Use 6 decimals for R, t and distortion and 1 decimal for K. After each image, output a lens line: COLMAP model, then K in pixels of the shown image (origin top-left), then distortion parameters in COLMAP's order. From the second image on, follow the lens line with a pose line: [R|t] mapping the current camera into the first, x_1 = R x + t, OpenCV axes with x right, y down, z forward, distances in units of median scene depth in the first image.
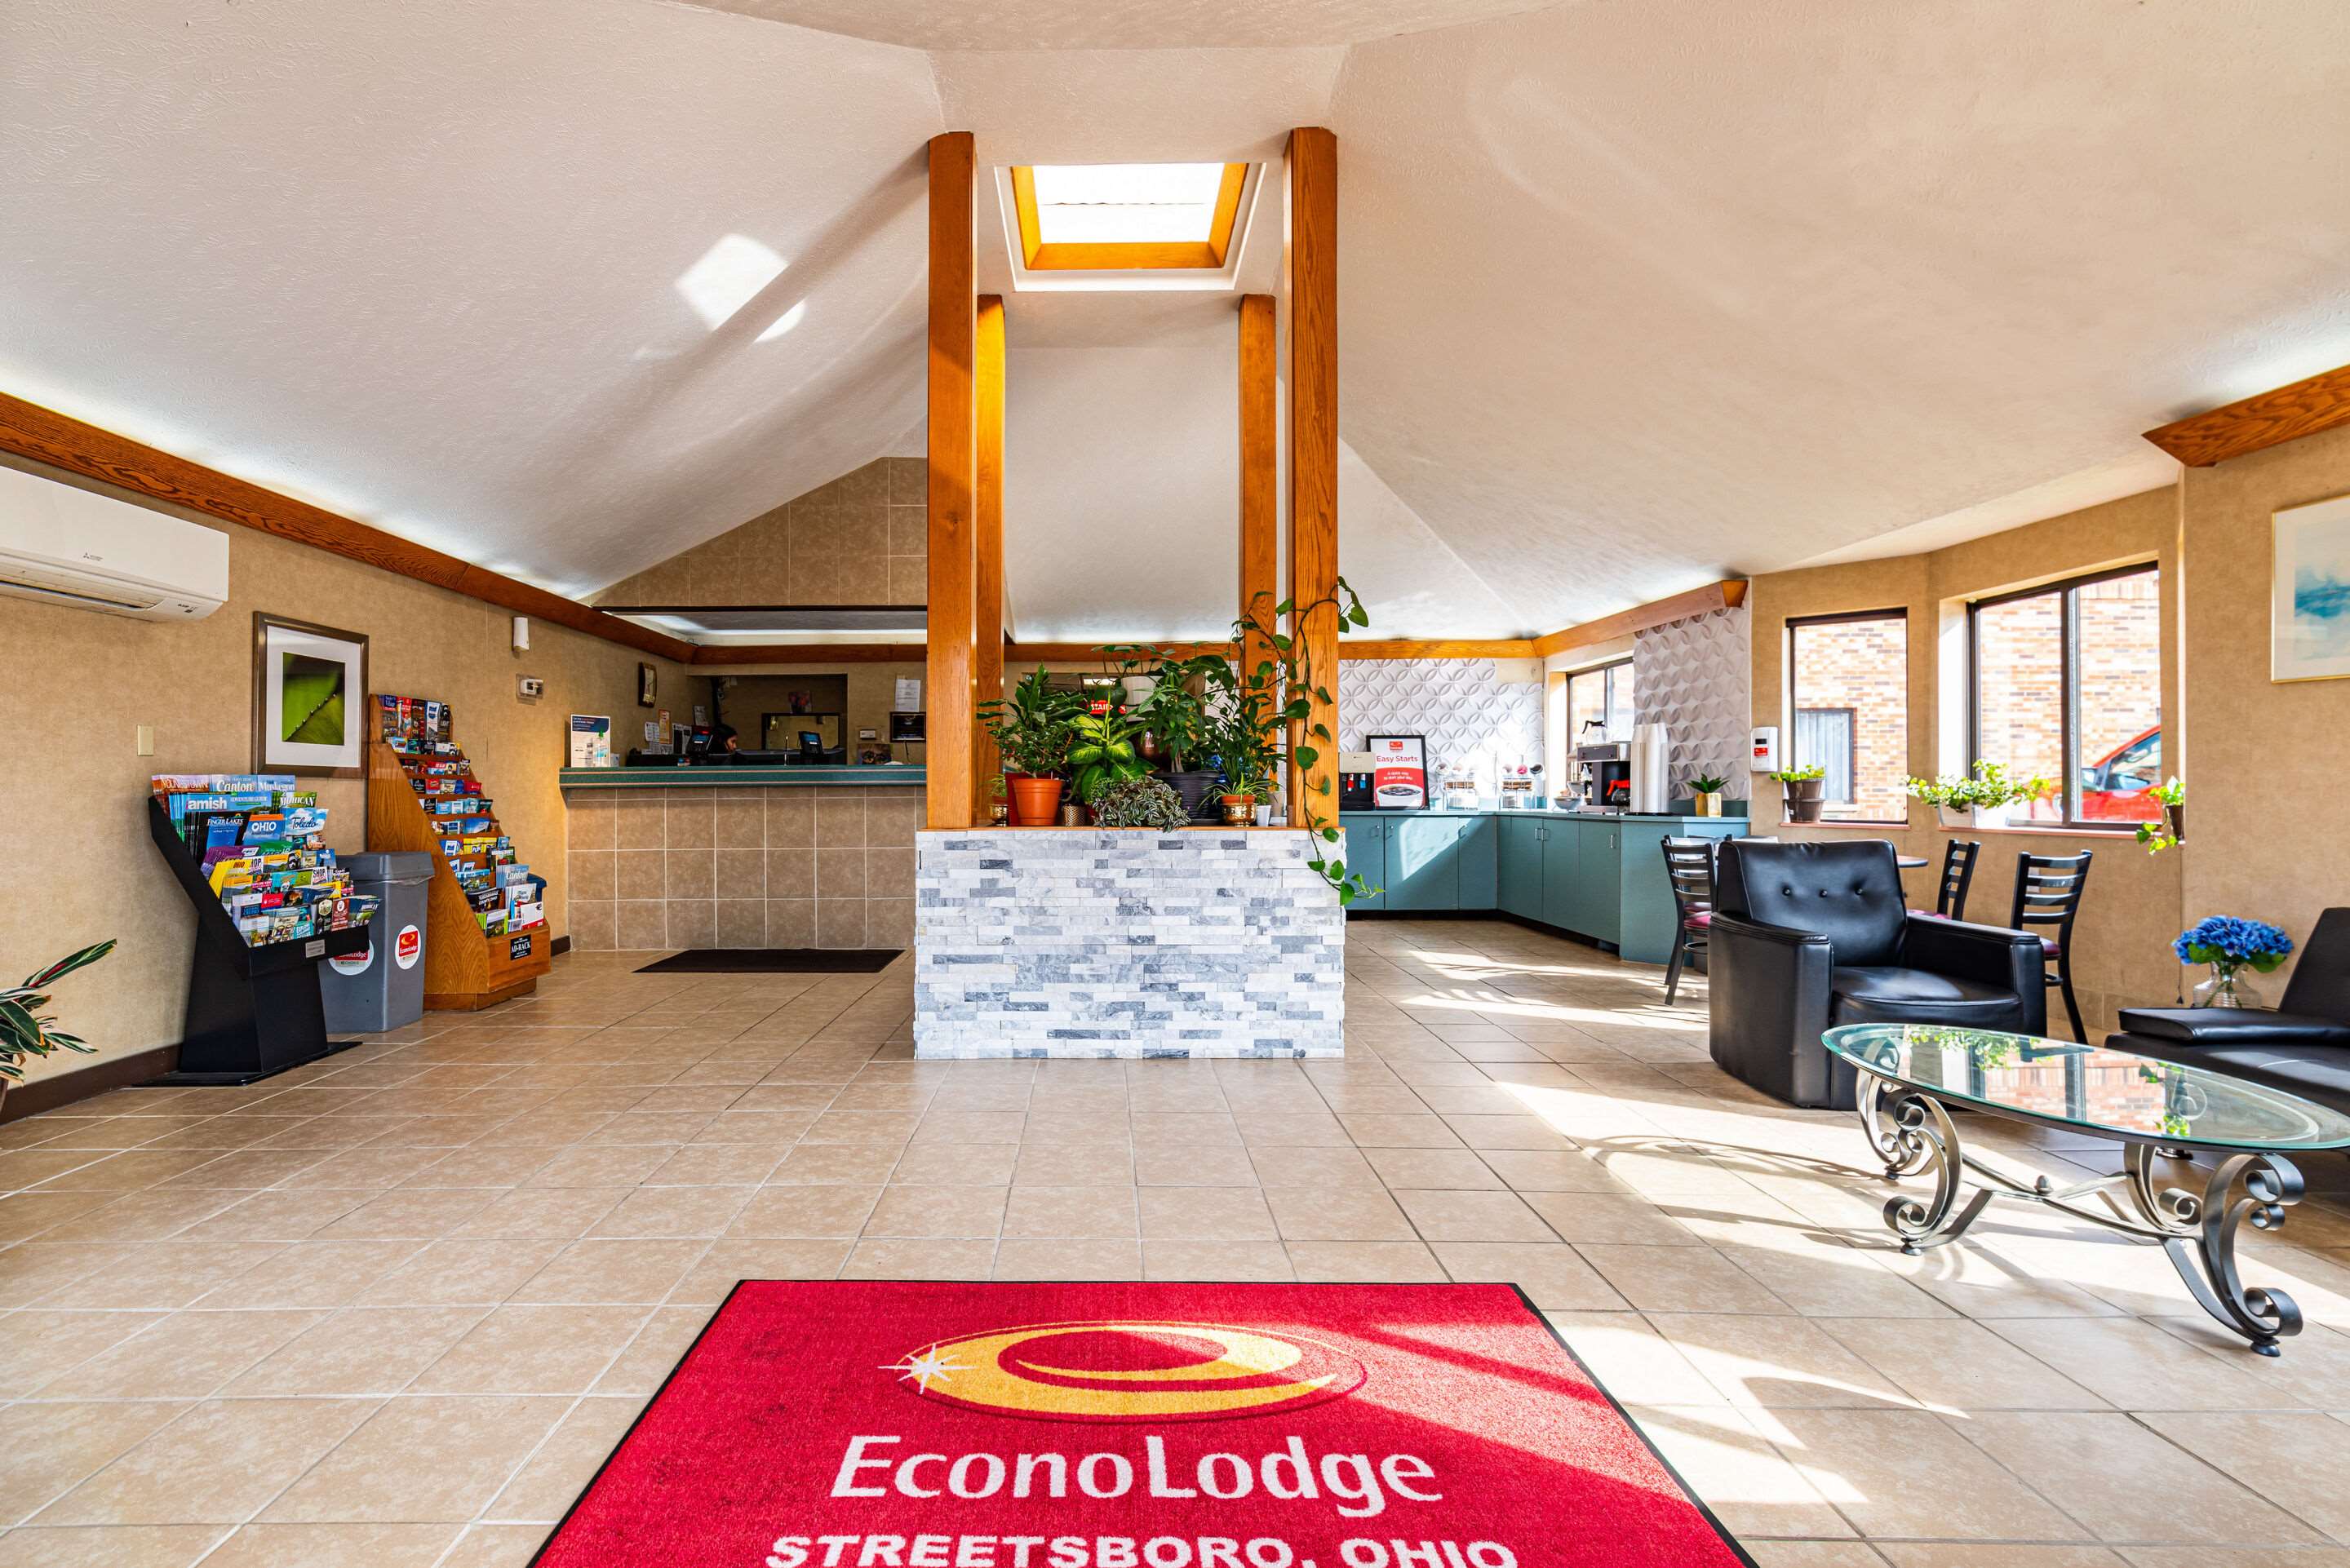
lens RADIAL K [[1044.5, 0, 1137.5], [0, 1044.5, 788.7], [0, 0, 1]] dist [0.003289, 0.000122]
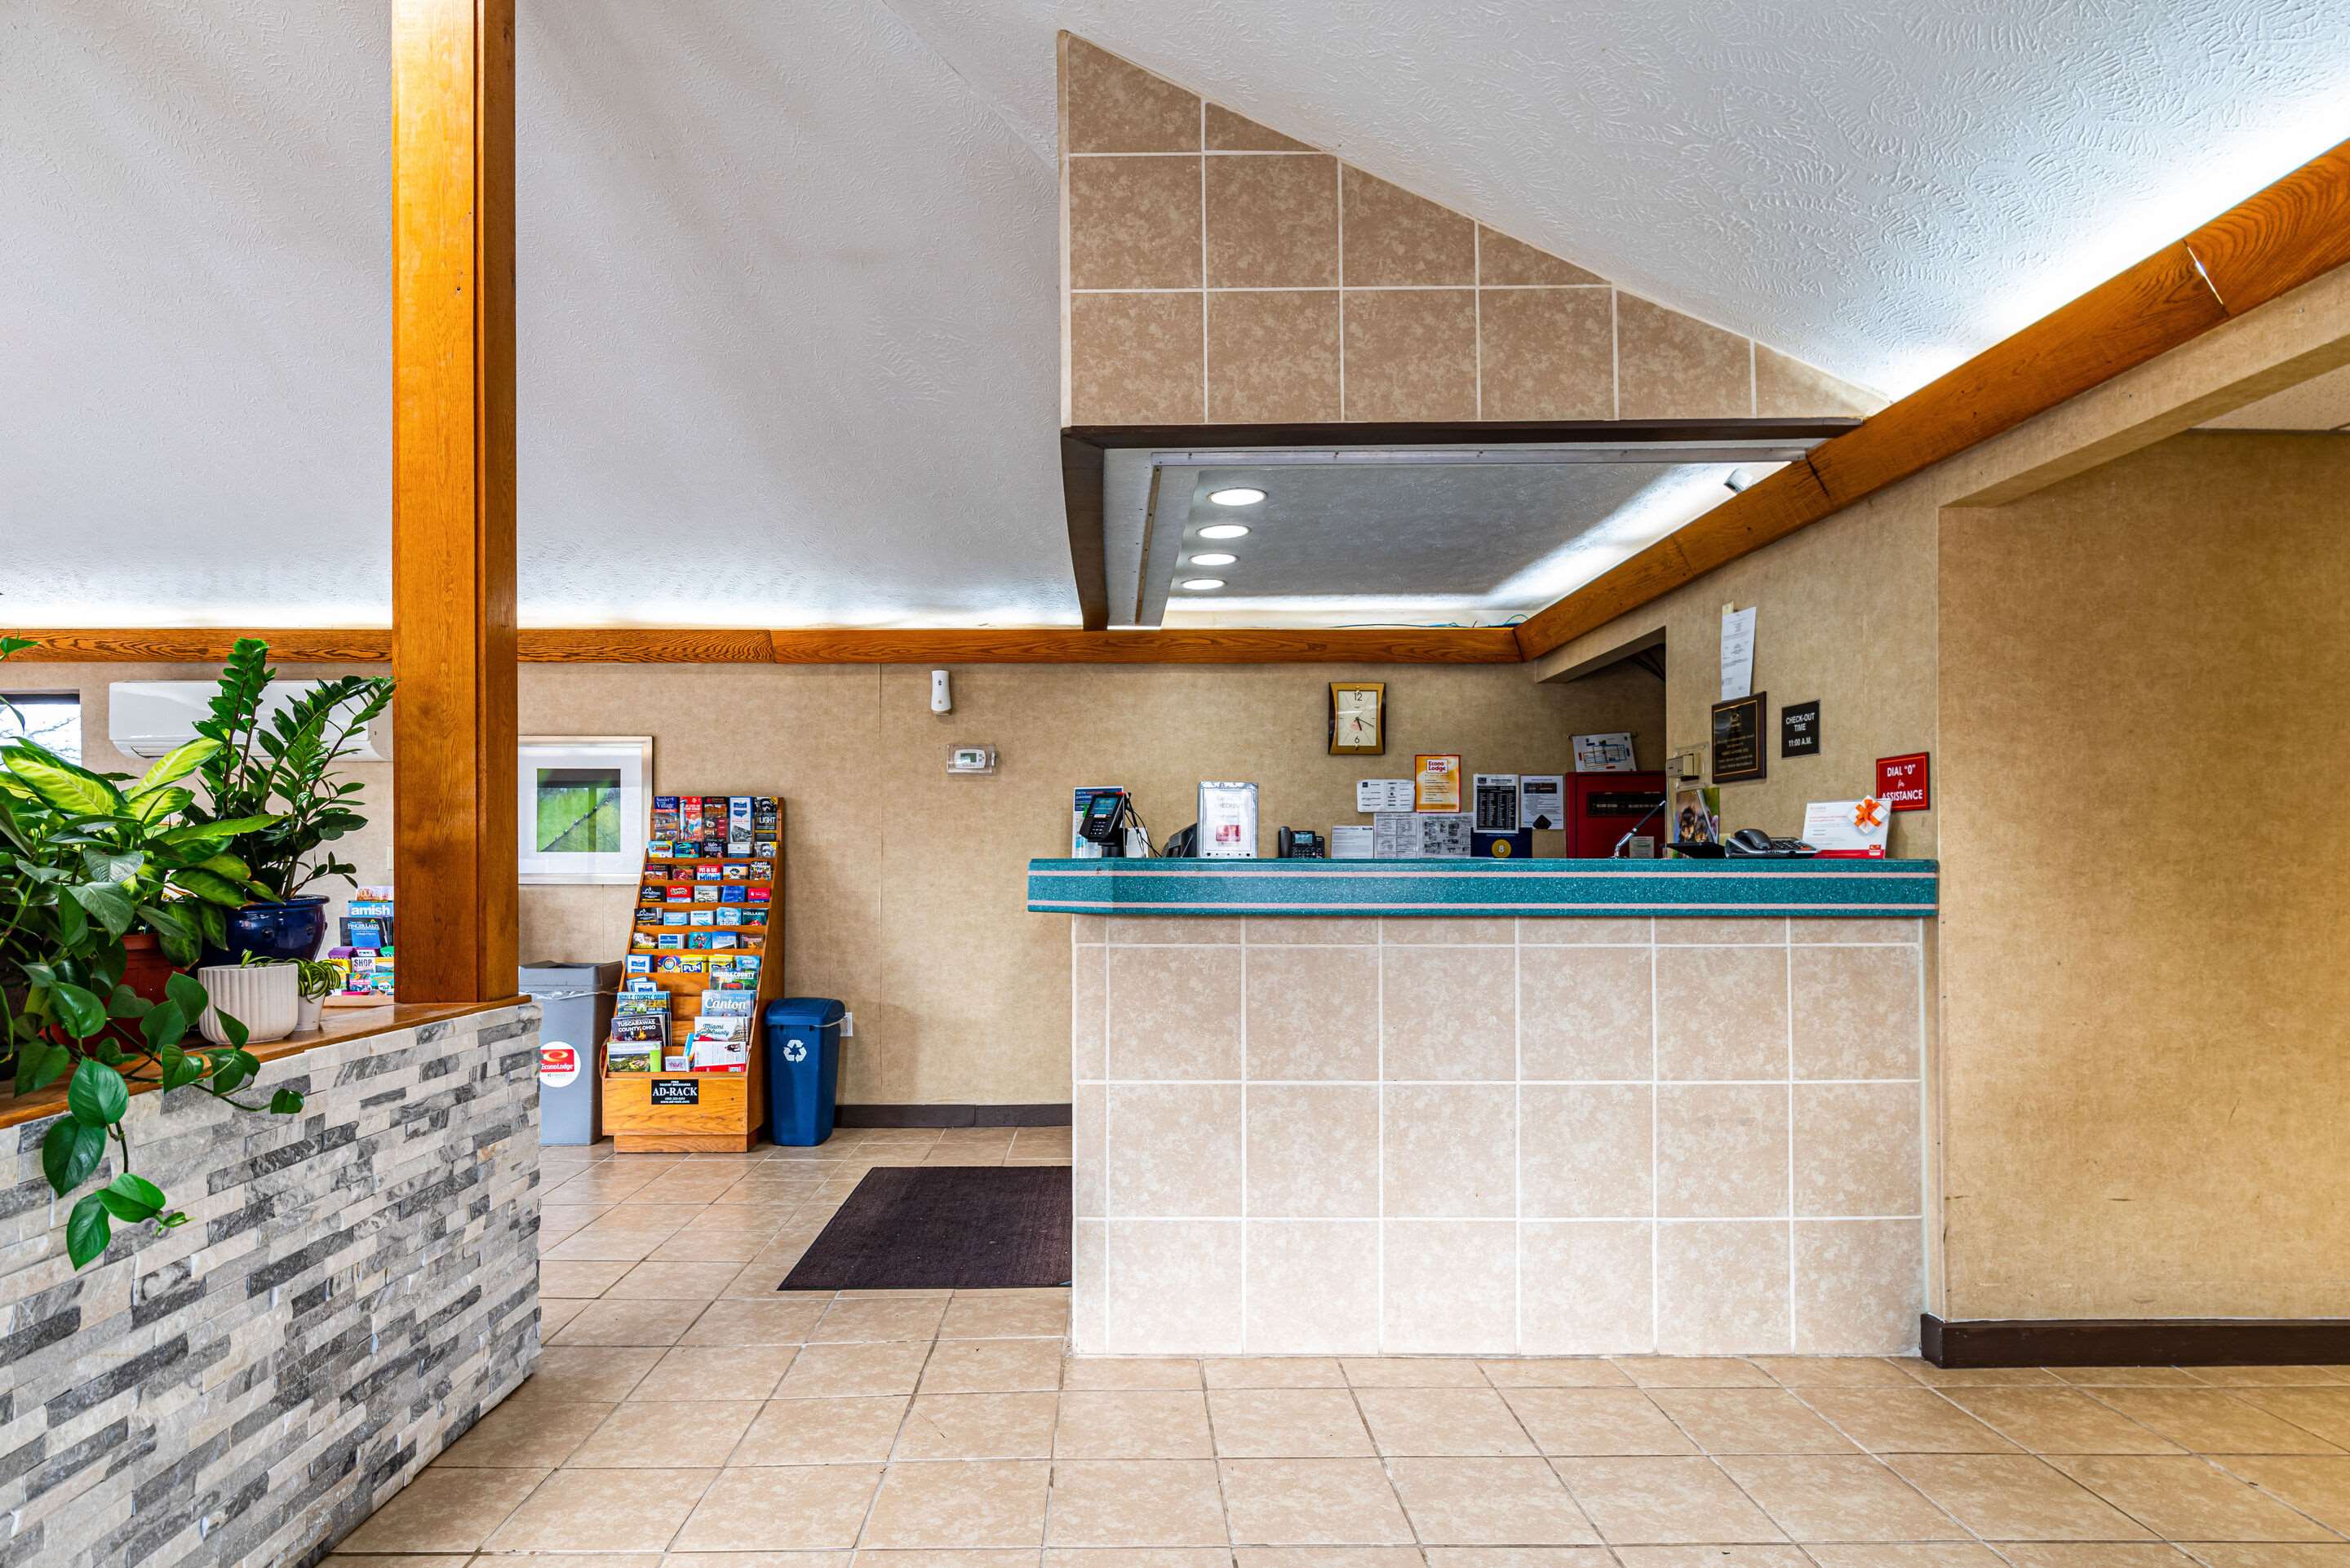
lens RADIAL K [[1183.8, 0, 1209.1], [0, 1183.8, 858.1], [0, 0, 1]] dist [-0.003557, -0.000498]
pose [[-0.011466, -0.000777, -0.999934, 0.241482], [0.003876, 0.999992, -0.000821, -0.021329], [0.999927, -0.003885, -0.011462, 1.040016]]
